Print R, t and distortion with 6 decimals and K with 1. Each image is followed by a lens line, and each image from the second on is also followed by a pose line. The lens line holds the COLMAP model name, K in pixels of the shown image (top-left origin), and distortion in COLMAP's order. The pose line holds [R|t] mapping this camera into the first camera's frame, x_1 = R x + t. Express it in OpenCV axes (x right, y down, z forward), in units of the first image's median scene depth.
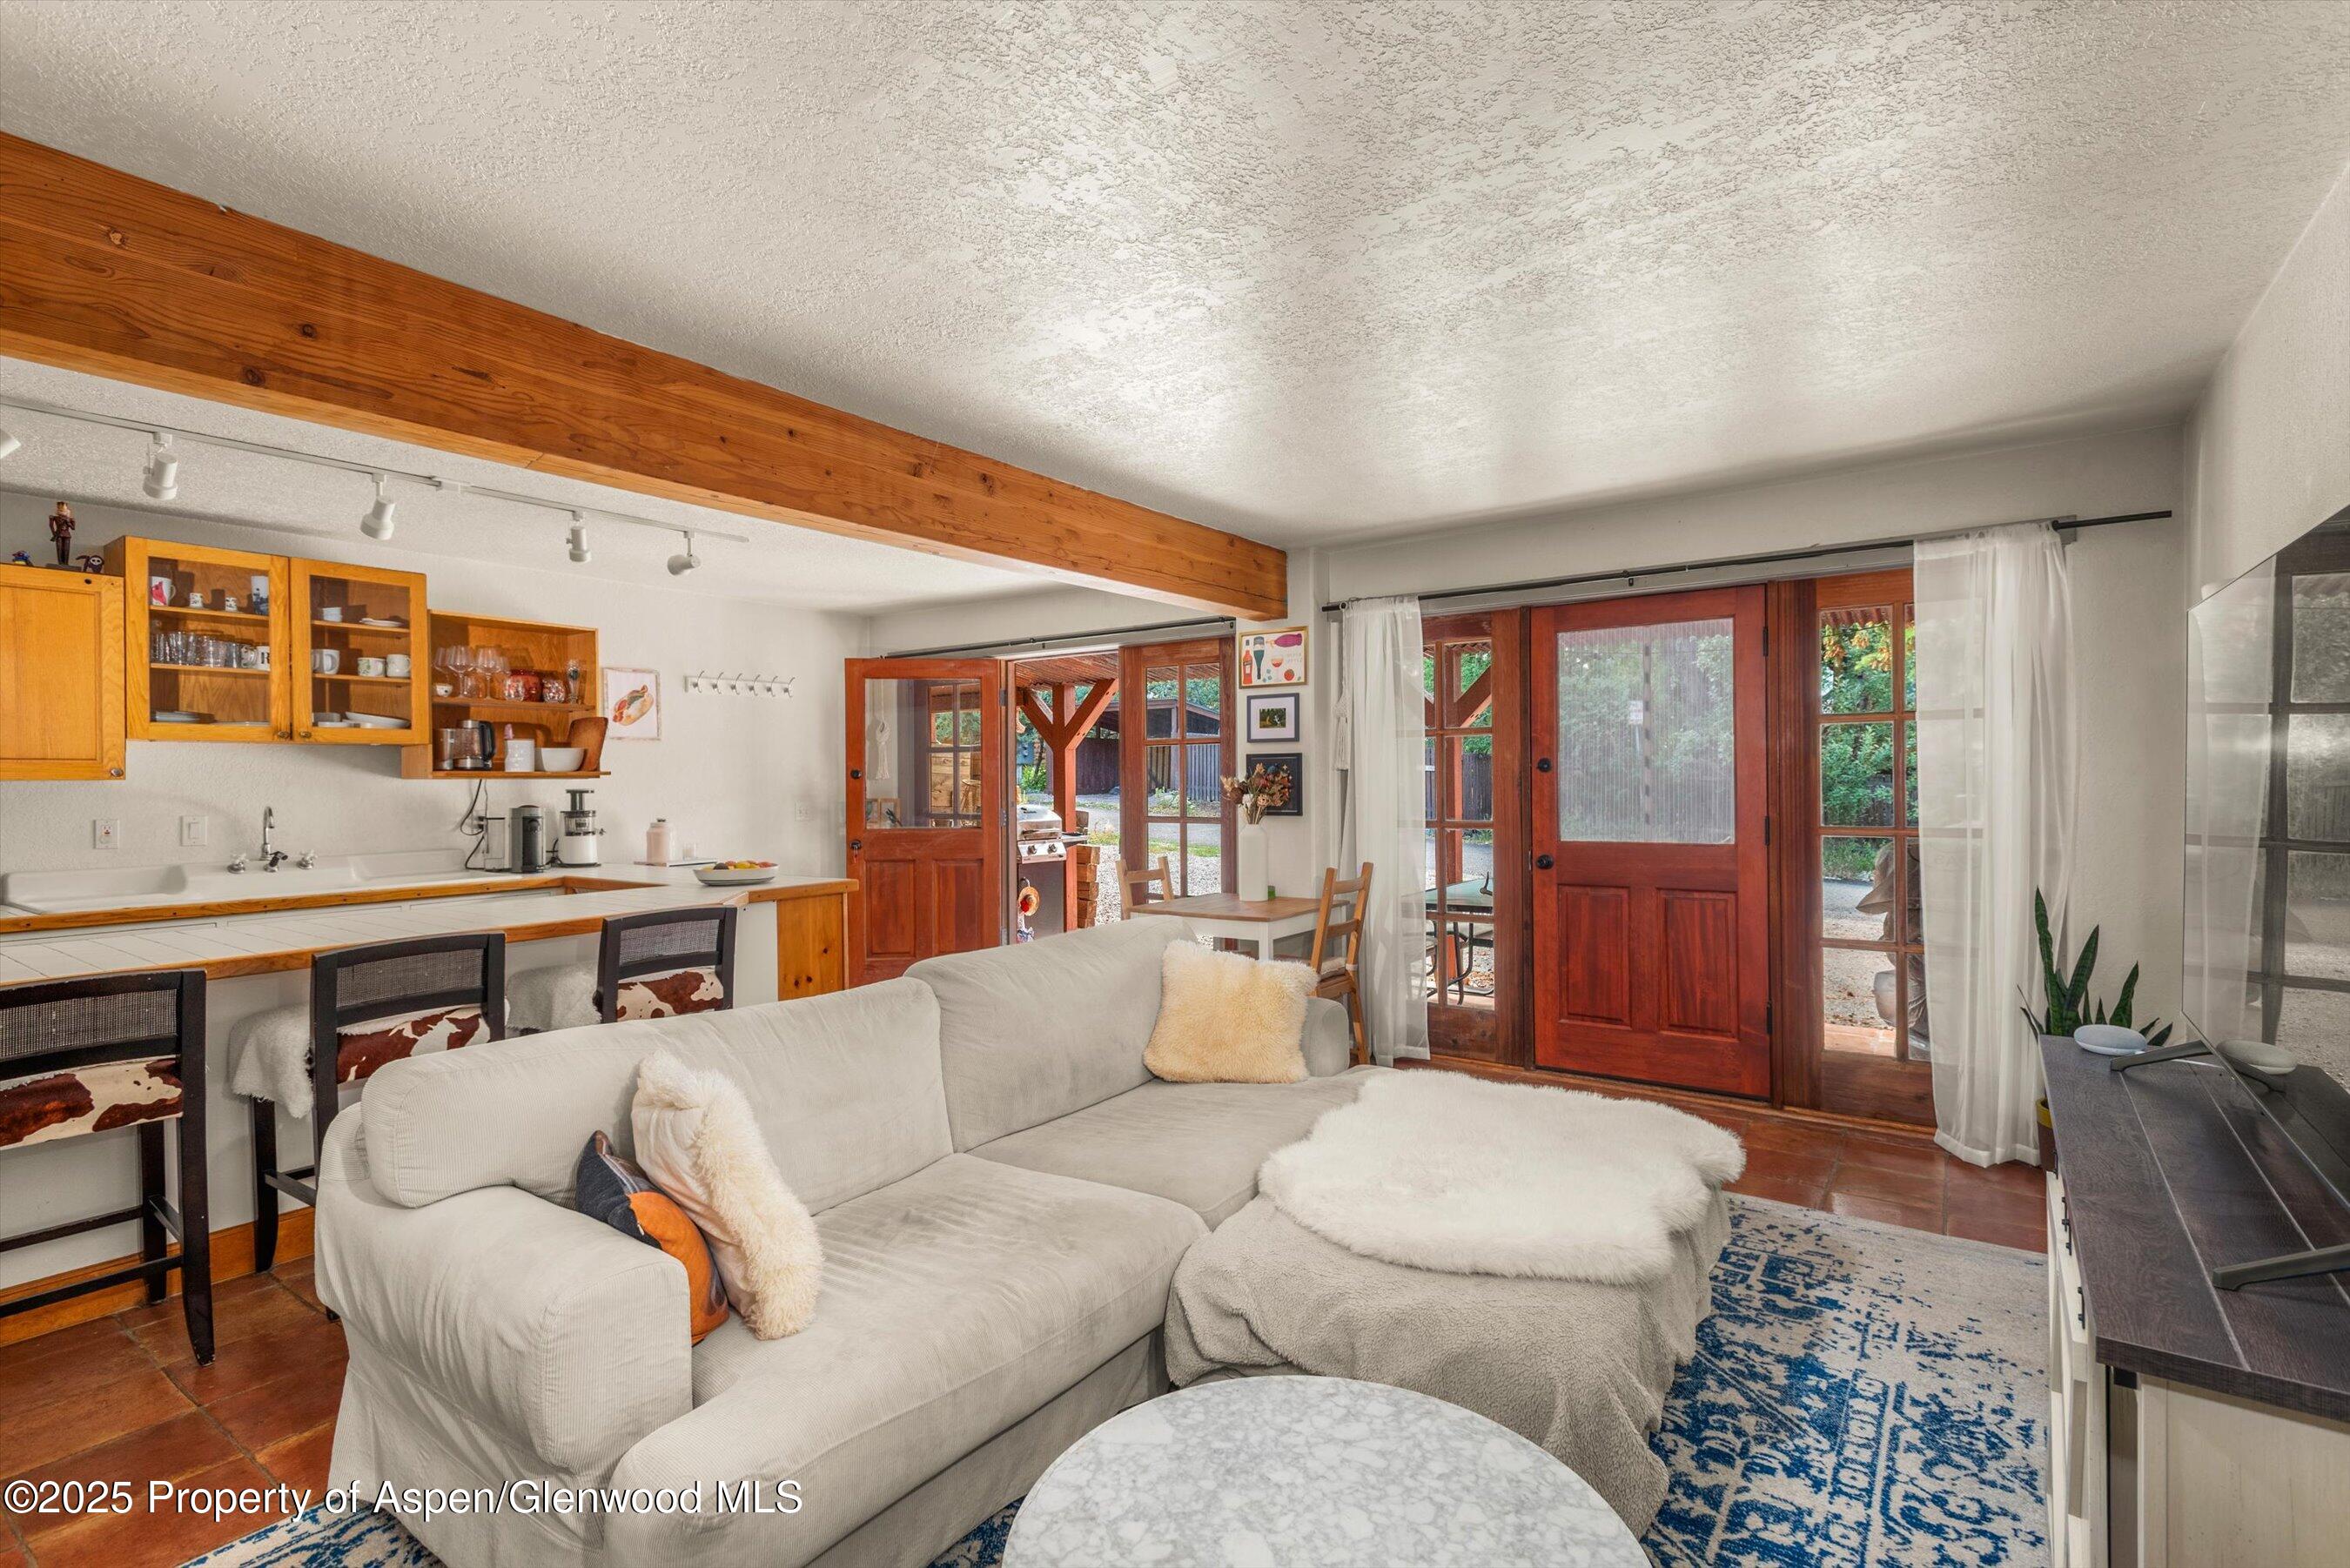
lens RADIAL K [[1109.2, 0, 1172.2], [0, 1109.2, 787.8], [0, 0, 1]] dist [-0.000514, -0.000336]
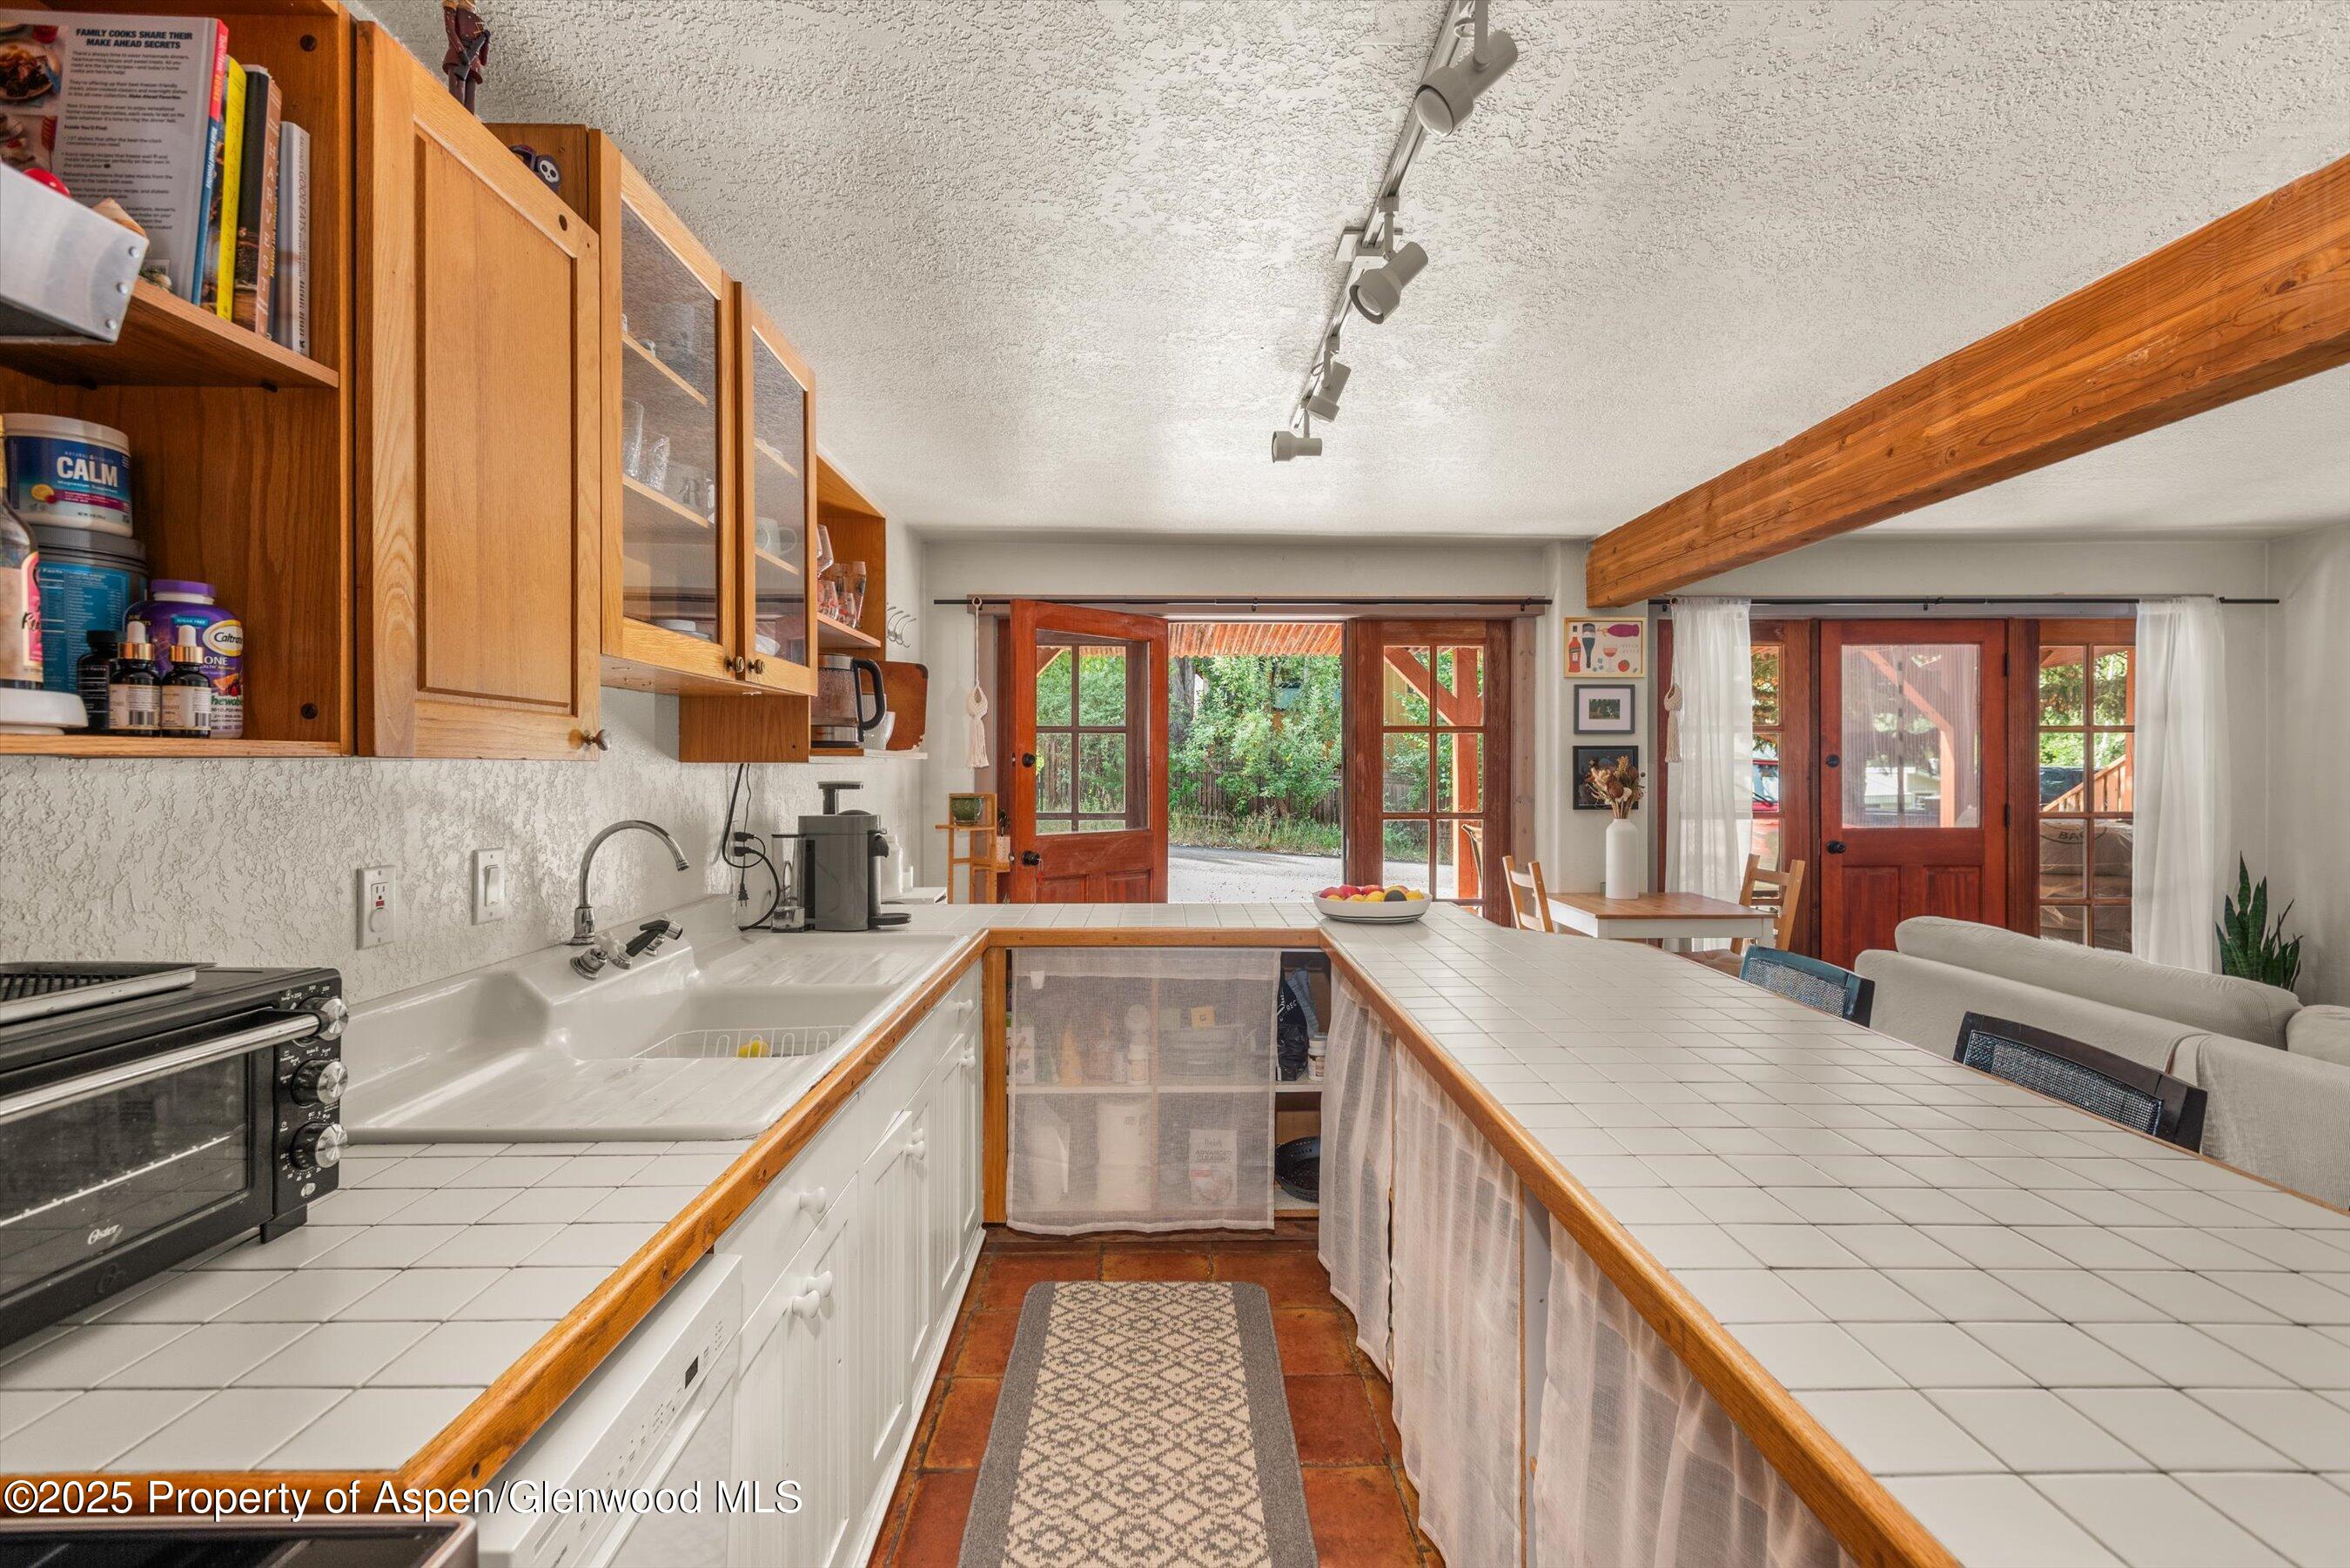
lens RADIAL K [[1109.2, 0, 1174.8], [0, 1109.2, 773.0], [0, 0, 1]] dist [-0.000514, -0.000336]
pose [[0.802250, 0.004975, 0.596968, -0.868040], [-0.001503, 0.999979, -0.006314, -0.000225], [-0.596987, 0.004168, 0.802240, 0.493442]]
